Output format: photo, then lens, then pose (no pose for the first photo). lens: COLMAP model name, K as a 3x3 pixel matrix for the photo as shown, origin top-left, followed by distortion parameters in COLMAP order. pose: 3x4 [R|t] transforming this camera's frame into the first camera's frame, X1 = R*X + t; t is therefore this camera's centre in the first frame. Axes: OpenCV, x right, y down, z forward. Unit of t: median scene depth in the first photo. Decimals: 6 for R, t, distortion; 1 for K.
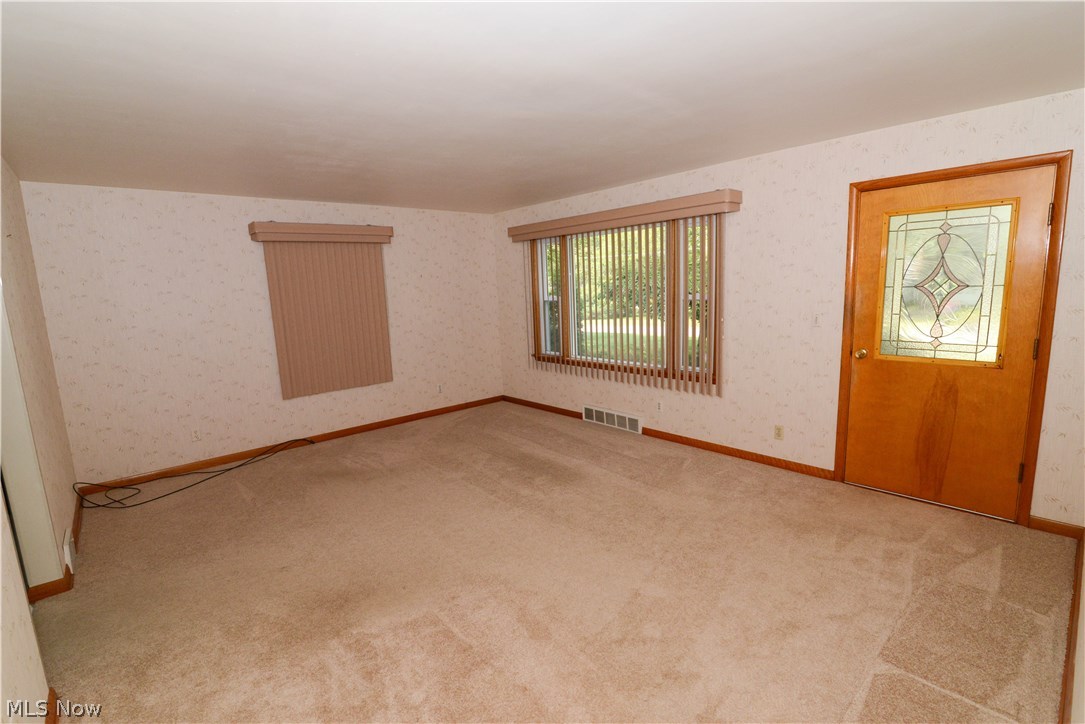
lens RADIAL K [[493.8, 0, 535.1], [0, 493.8, 360.1], [0, 0, 1]] dist [-0.019023, 0.000981]
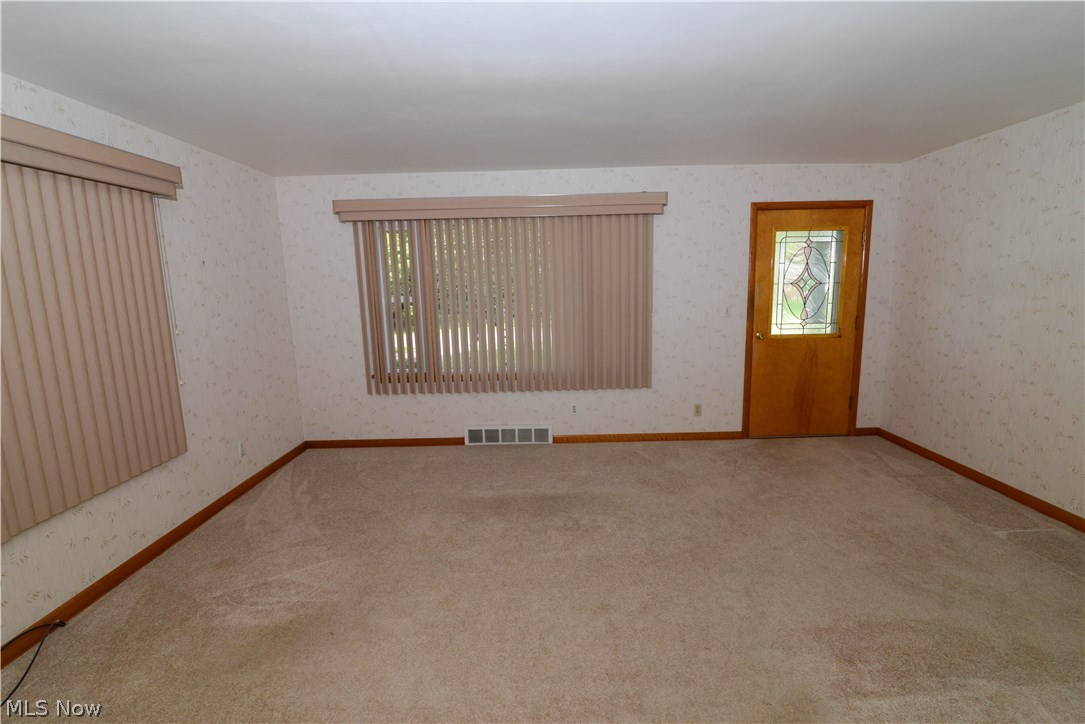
lens RADIAL K [[493.8, 0, 539.5], [0, 493.8, 362.6], [0, 0, 1]] dist [-0.019023, 0.000981]
pose [[0.666122, -0.096130, 0.739622, -0.637573], [0.111388, 0.993360, 0.028790, -0.041067], [-0.737478, 0.063207, 0.672407, 0.516472]]
